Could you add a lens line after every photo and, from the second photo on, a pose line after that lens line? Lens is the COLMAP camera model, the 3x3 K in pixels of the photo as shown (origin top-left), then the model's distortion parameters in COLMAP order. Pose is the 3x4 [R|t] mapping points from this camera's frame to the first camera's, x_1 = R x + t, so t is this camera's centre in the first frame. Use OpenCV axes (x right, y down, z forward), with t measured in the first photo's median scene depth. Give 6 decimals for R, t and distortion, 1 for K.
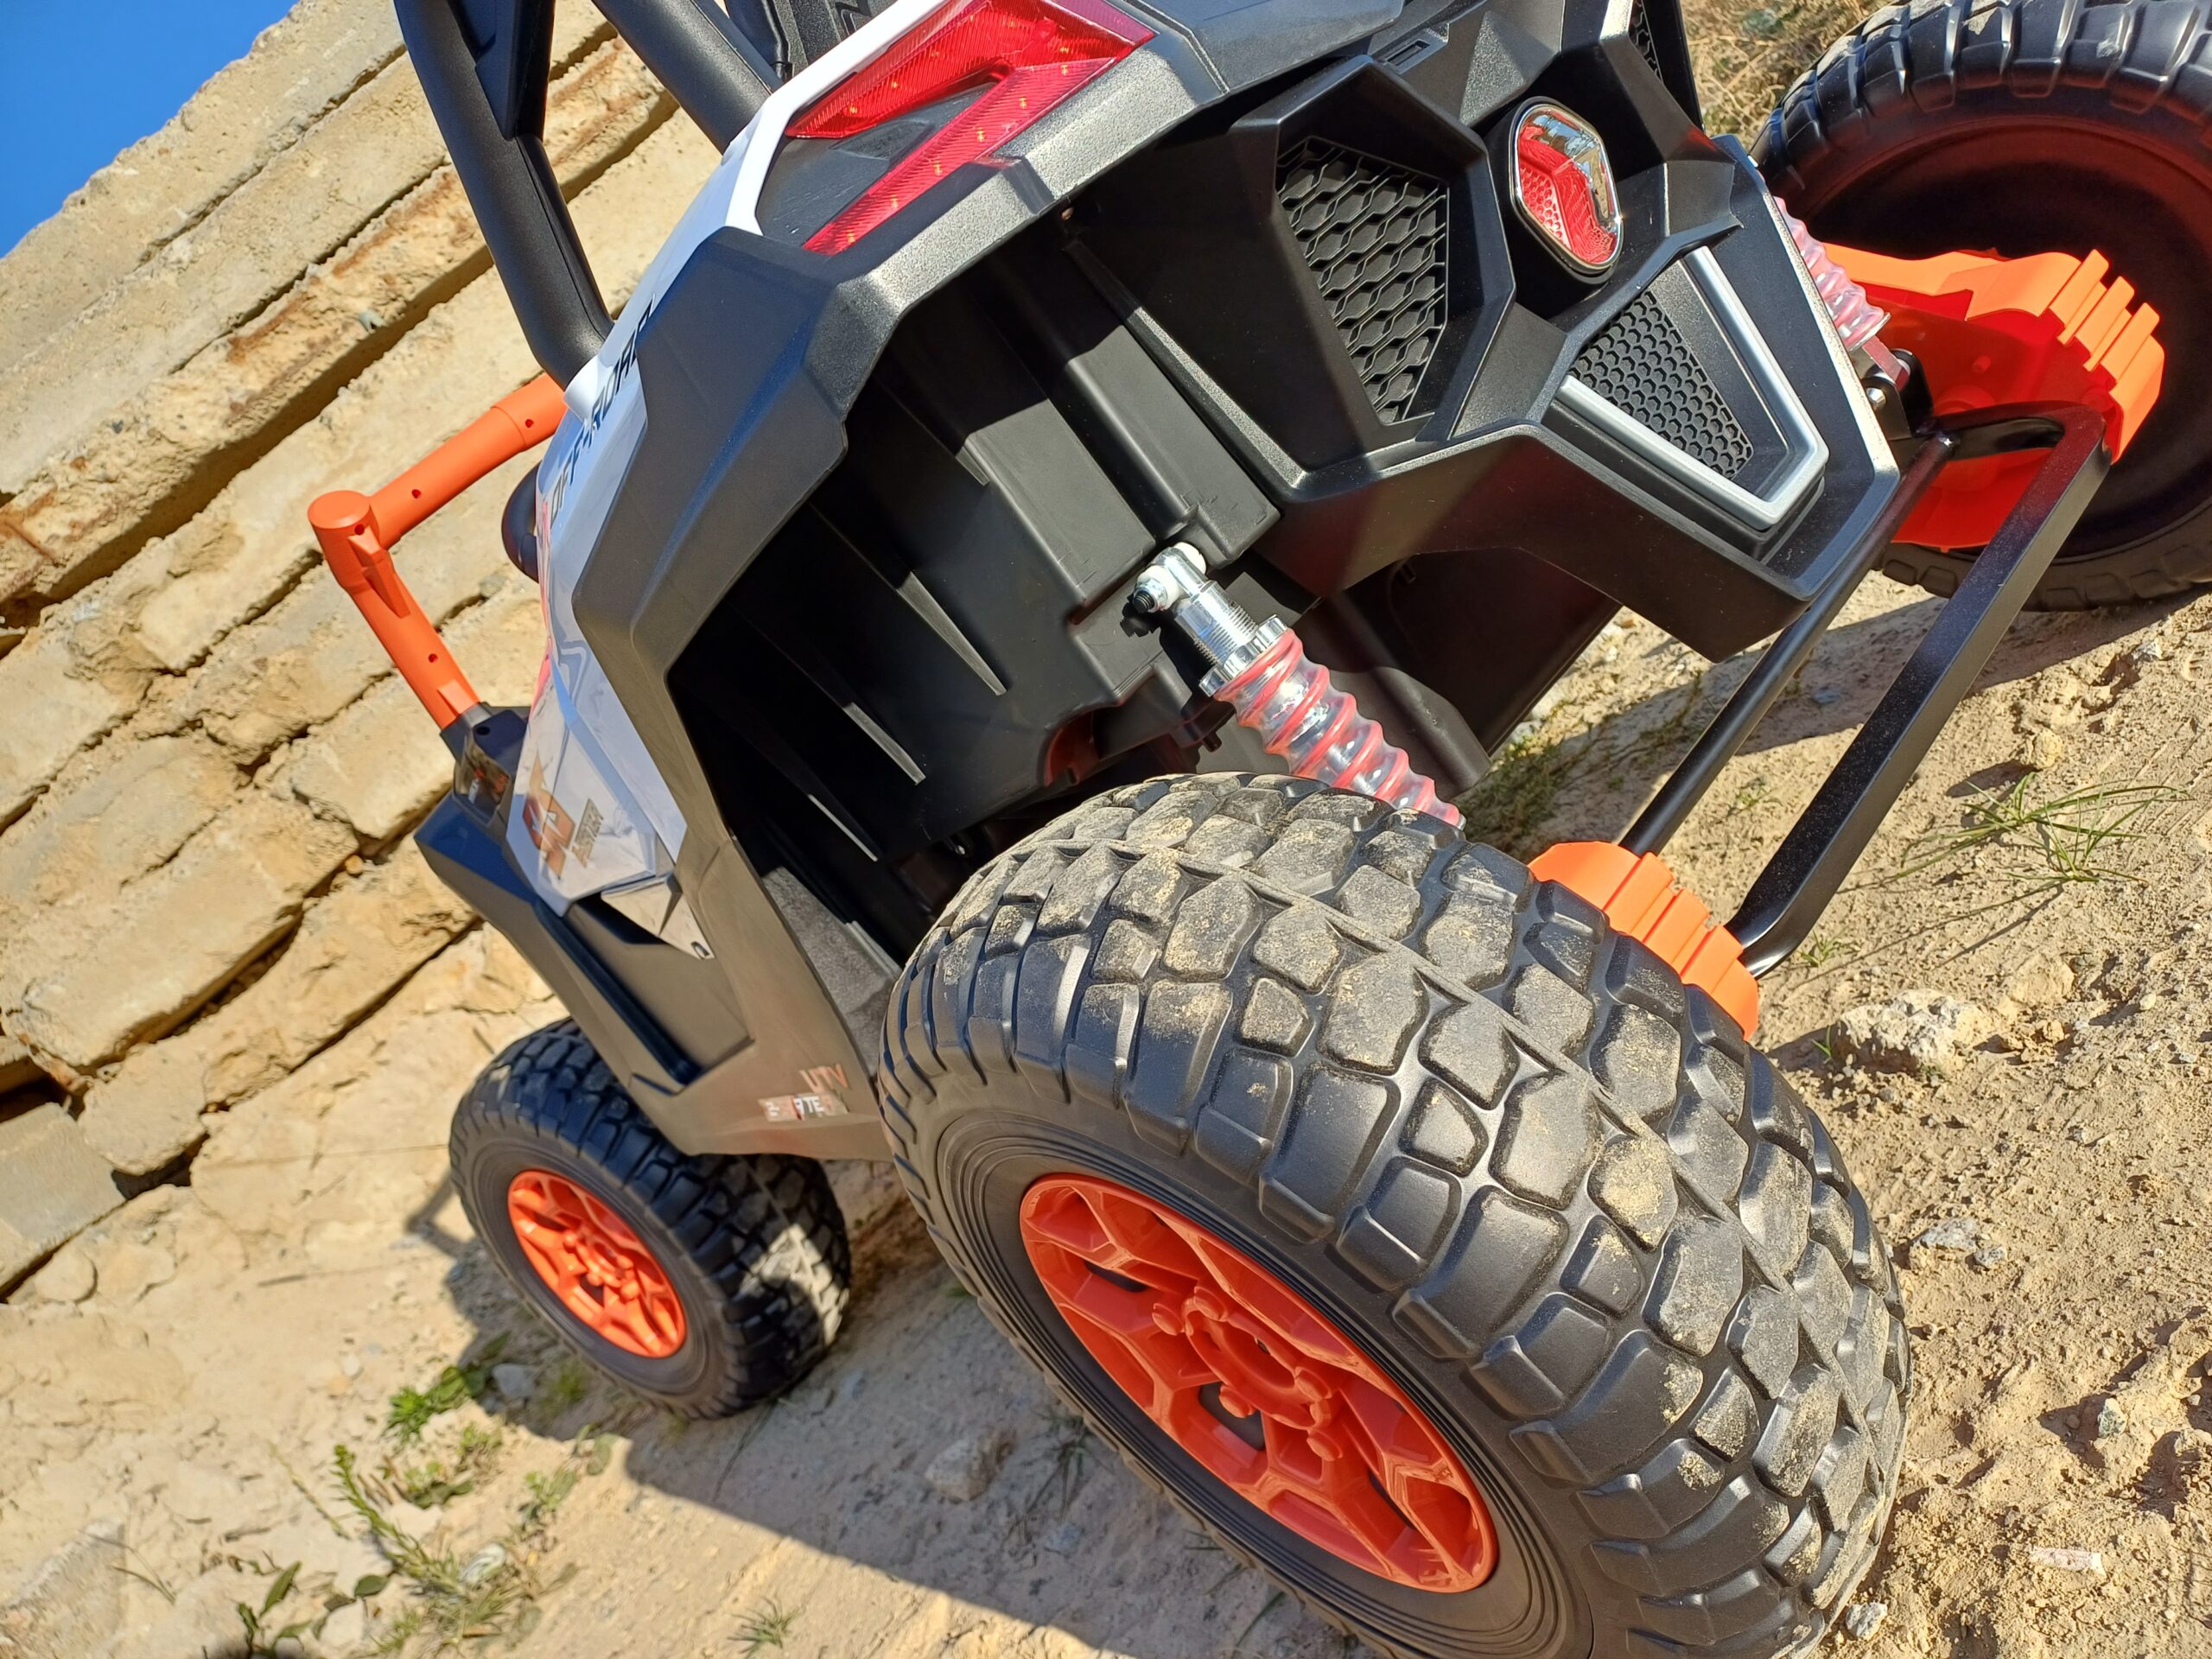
lens RADIAL K [[1632.5, 0, 1085.0], [0, 1632.5, 839.3], [0, 0, 1]] dist [0.053627, -0.039810]
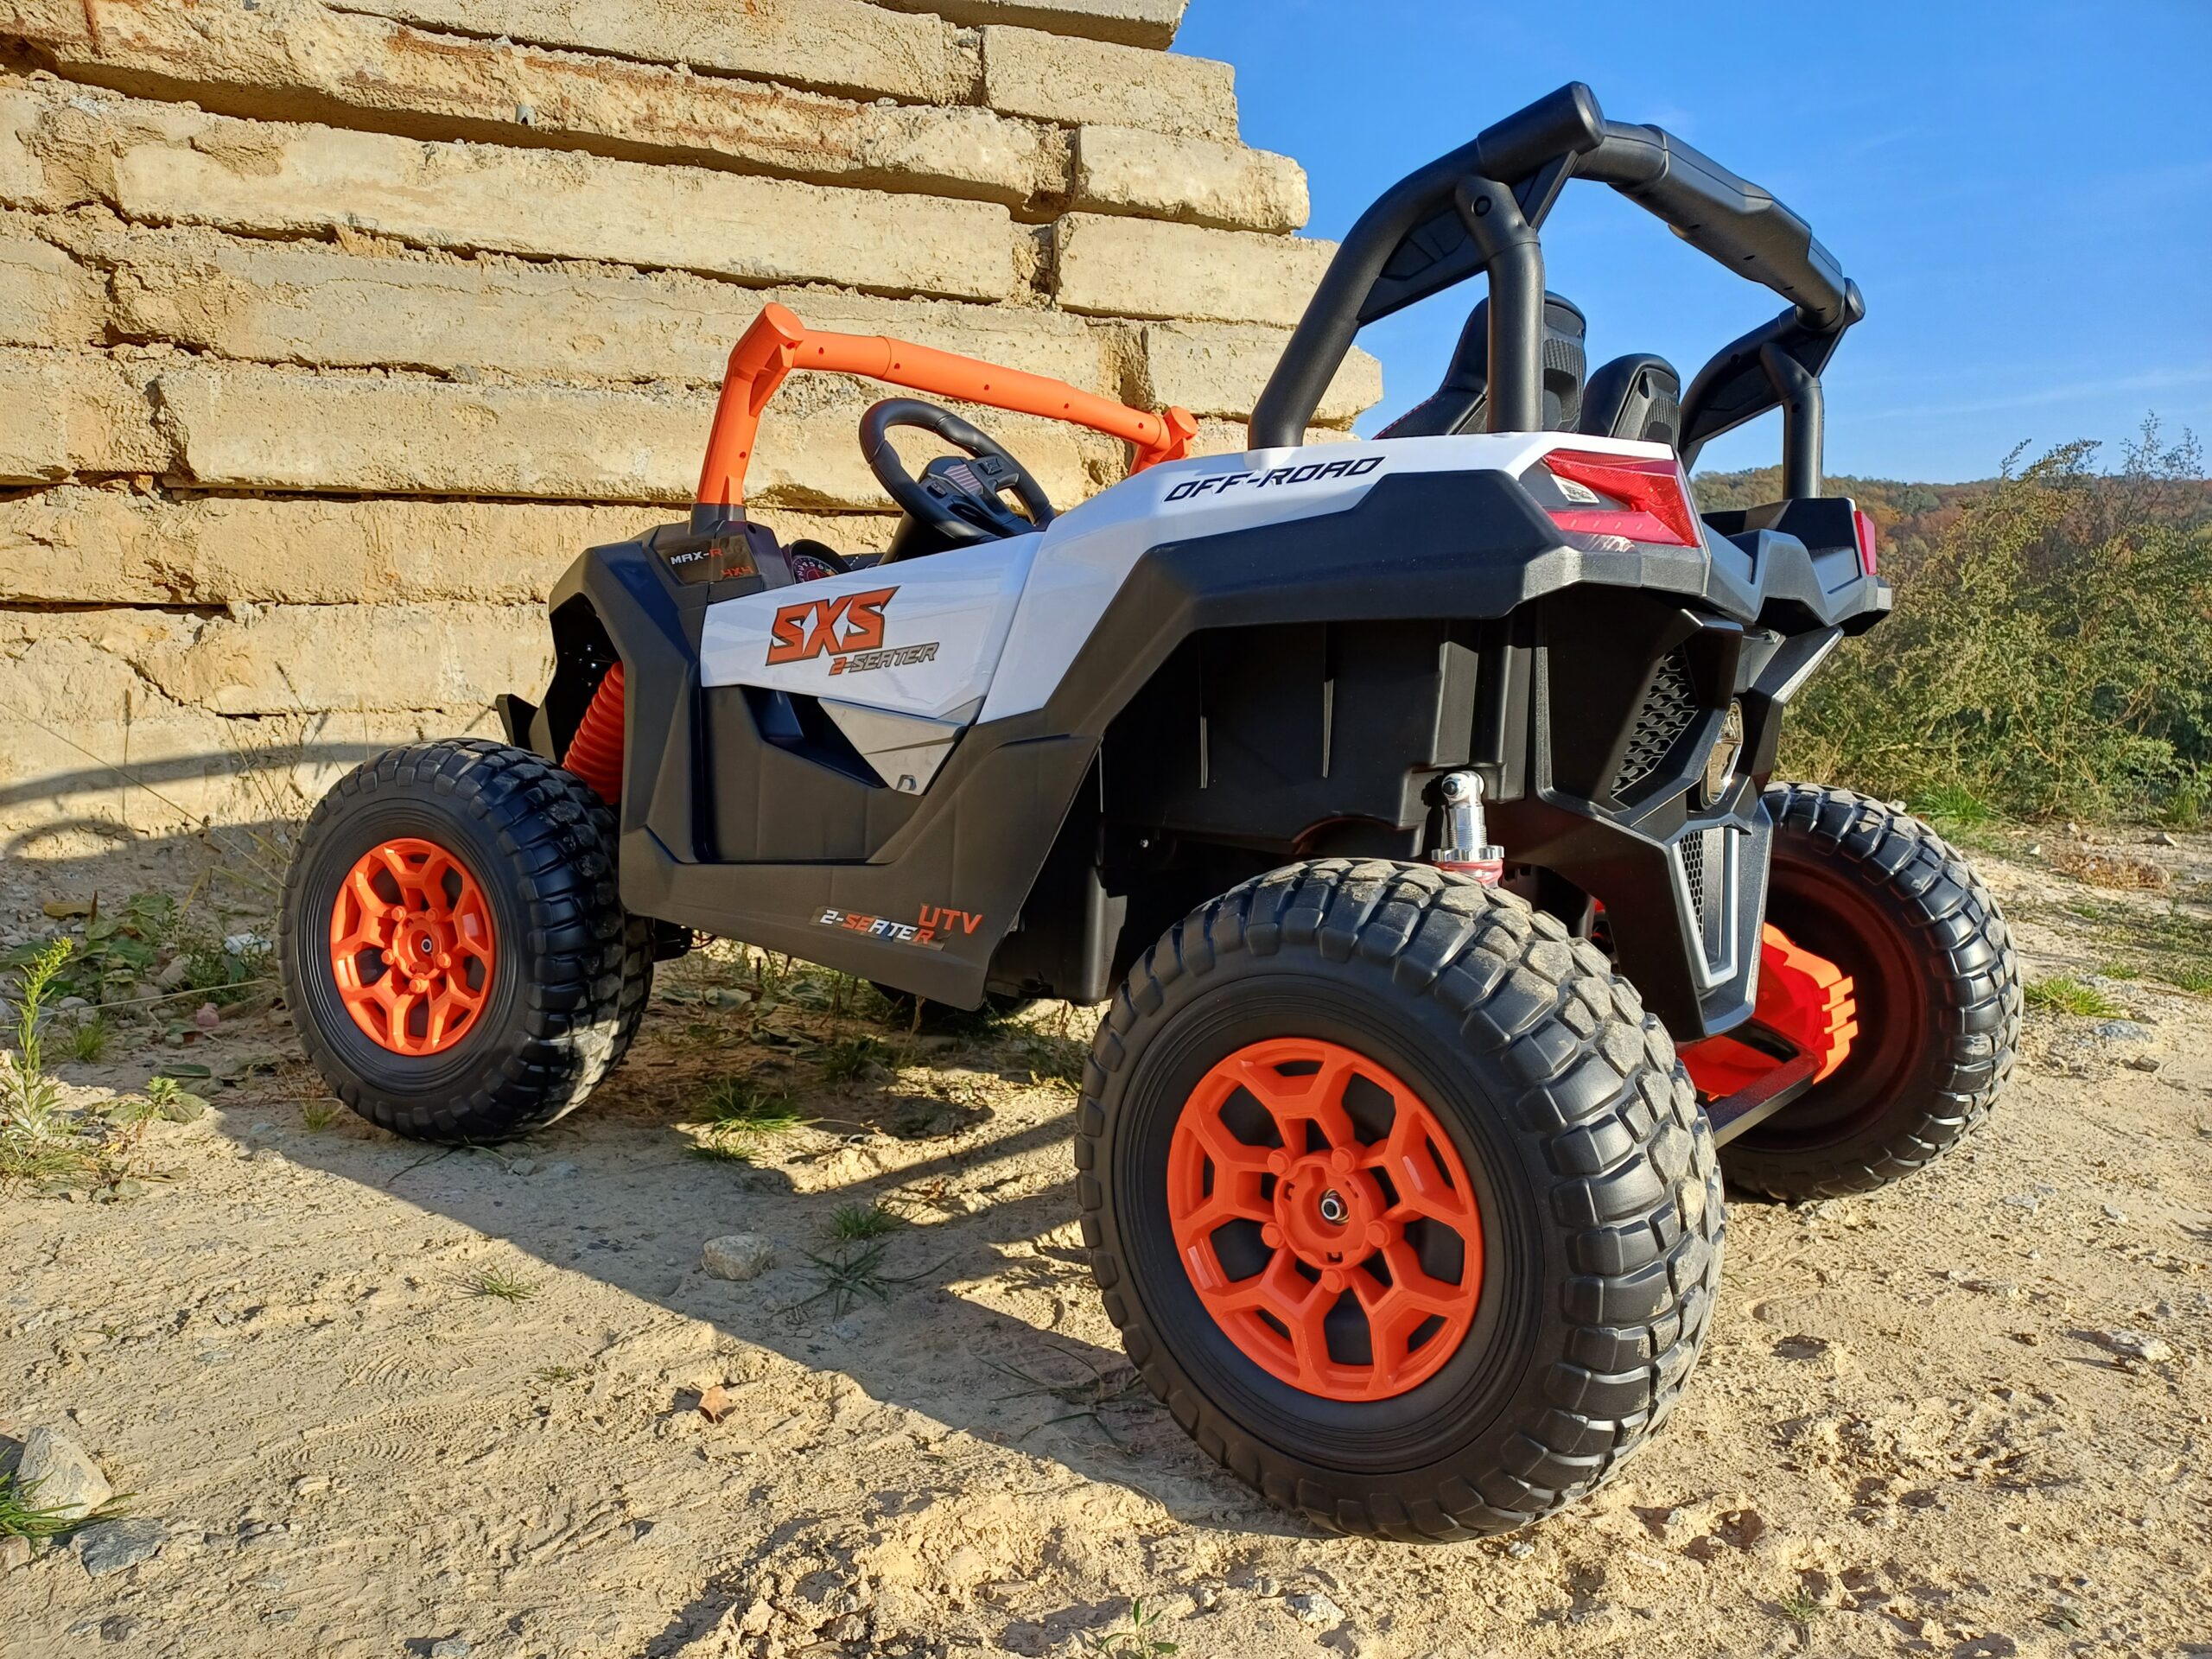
lens RADIAL K [[1632.5, 0, 1078.8], [0, 1632.5, 845.9], [0, 0, 1]] dist [0.053627, -0.039810]
pose [[0.748562, 0.612111, 0.254902, -0.336925], [-0.558136, 0.789223, -0.256148, 0.281874], [-0.357966, 0.049472, 0.932423, -0.192200]]
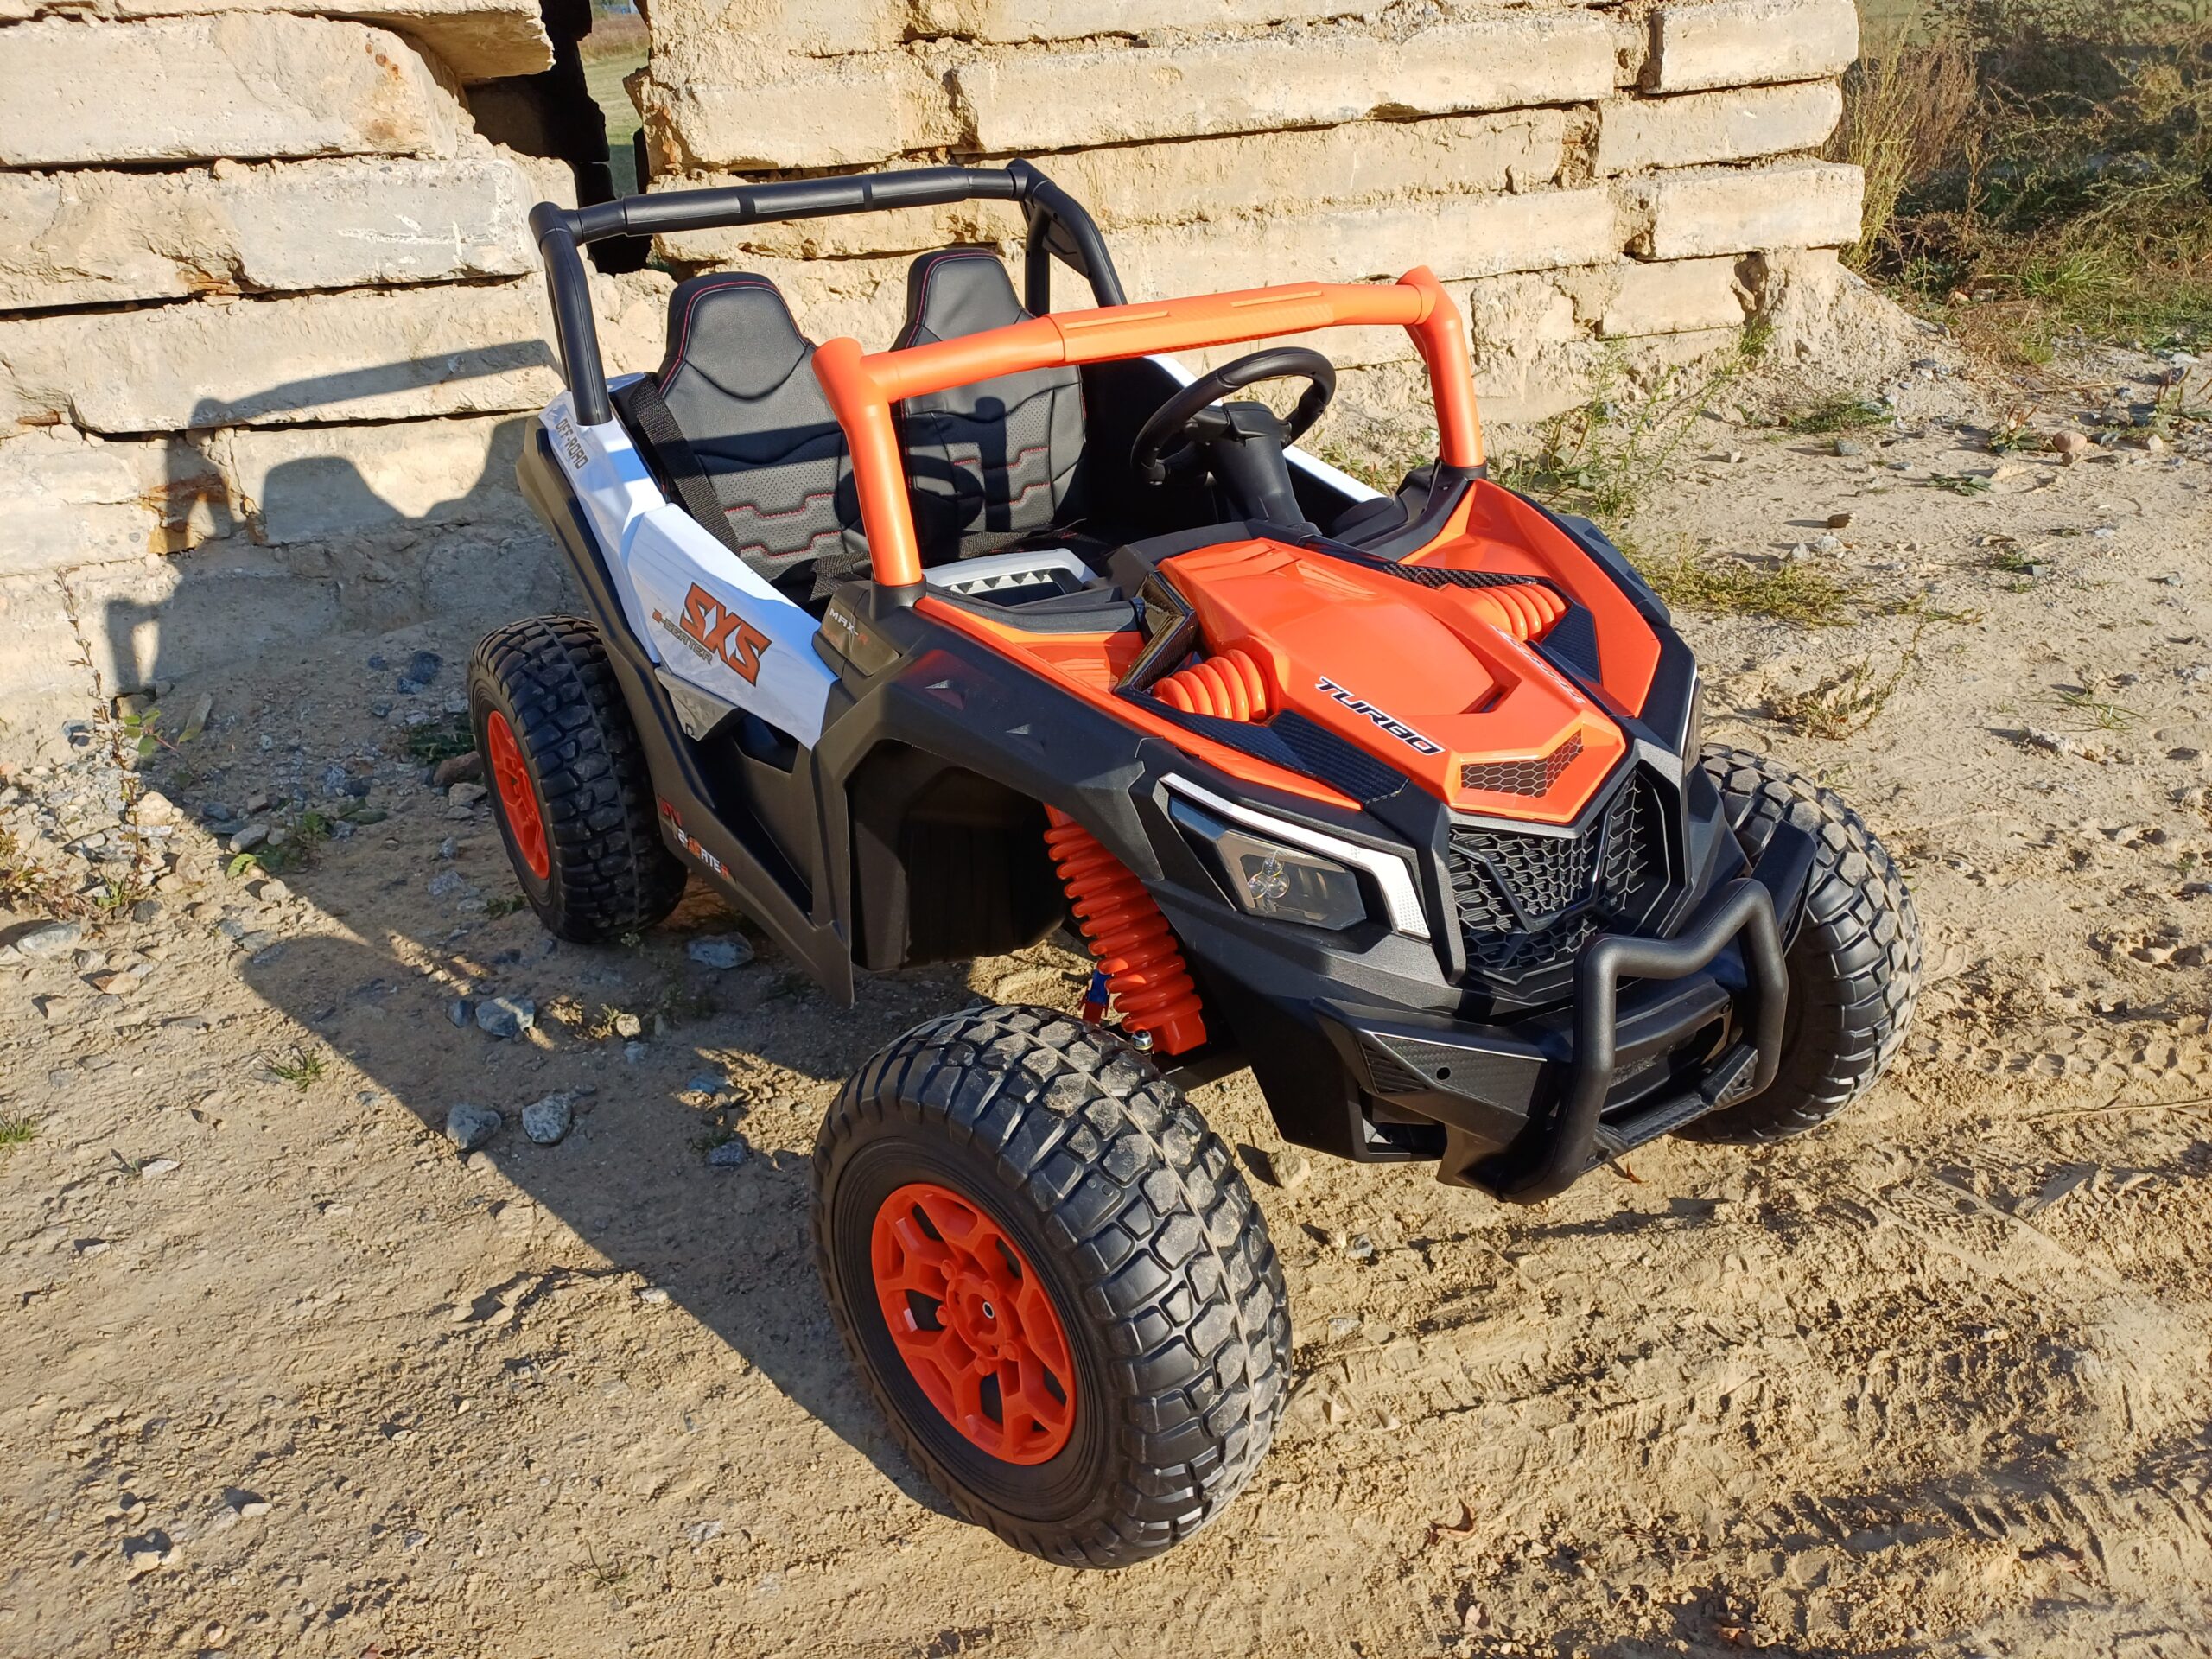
lens RADIAL K [[1632.5, 0, 1109.9], [0, 1632.5, 826.5], [0, 0, 1]] dist [0.053627, -0.039810]
pose [[0.797832, 0.485310, 0.357683, -1.217795], [-0.547797, 0.831320, 0.093944, 0.595270], [-0.251757, -0.270889, 0.929106, -0.902878]]
